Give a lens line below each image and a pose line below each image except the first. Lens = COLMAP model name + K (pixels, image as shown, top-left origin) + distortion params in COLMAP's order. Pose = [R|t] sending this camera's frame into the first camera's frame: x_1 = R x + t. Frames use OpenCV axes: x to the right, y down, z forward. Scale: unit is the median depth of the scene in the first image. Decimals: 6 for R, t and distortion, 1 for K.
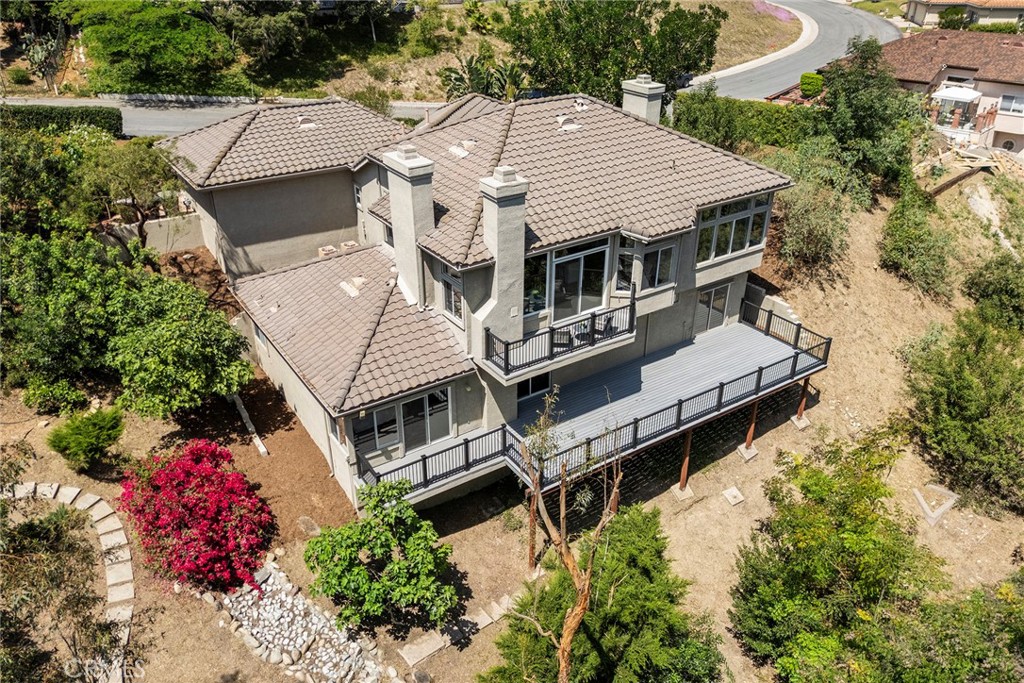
lens RADIAL K [[765.5, 0, 532.3], [0, 765.5, 337.3], [0, 0, 1]] dist [0.063750, -0.062895]
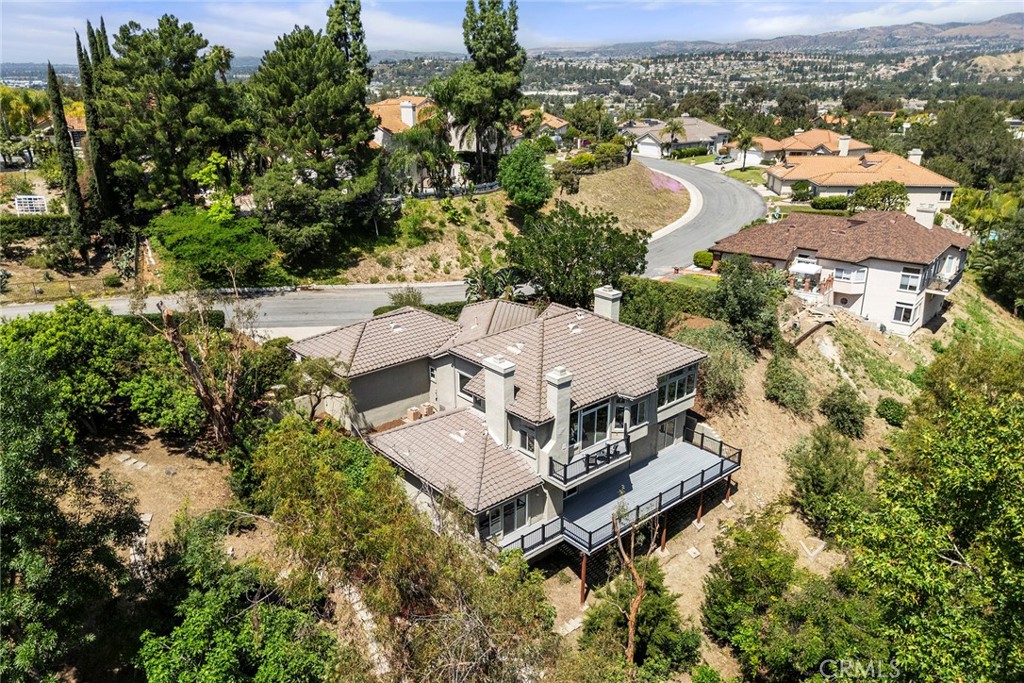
lens RADIAL K [[765.5, 0, 532.3], [0, 765.5, 337.3], [0, 0, 1]] dist [0.063750, -0.062895]
pose [[0.991691, -0.046155, 0.120078, -0.226725], [0.063397, 0.987546, -0.143991, -0.025358], [-0.111937, 0.150408, 0.982267, -0.563469]]
